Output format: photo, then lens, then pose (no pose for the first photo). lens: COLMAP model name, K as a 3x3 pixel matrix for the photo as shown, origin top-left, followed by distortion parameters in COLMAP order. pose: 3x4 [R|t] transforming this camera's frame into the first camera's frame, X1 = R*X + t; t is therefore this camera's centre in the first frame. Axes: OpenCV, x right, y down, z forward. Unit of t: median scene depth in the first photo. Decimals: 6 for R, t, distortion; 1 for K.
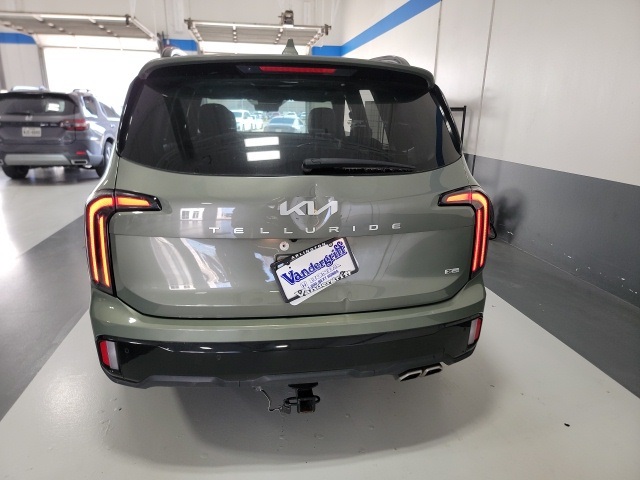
lens RADIAL K [[429.6, 0, 320.0], [0, 429.6, 240.0], [0, 0, 1]] dist [0.057502, 0.003385]
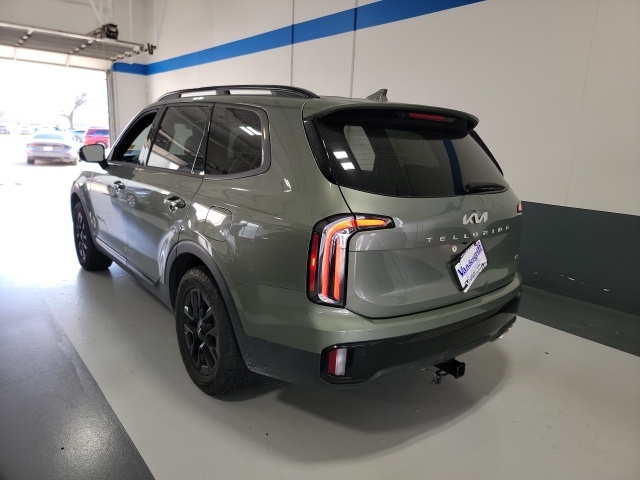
lens RADIAL K [[450.6, 0, 320.0], [0, 450.6, 240.0], [0, 0, 1]] dist [0.039085, -0.001755]
pose [[0.866108, -0.083253, 0.492875, -1.059103], [0.112503, 0.993200, -0.029933, -0.016232], [-0.487031, 0.081375, 0.869585, -0.007397]]
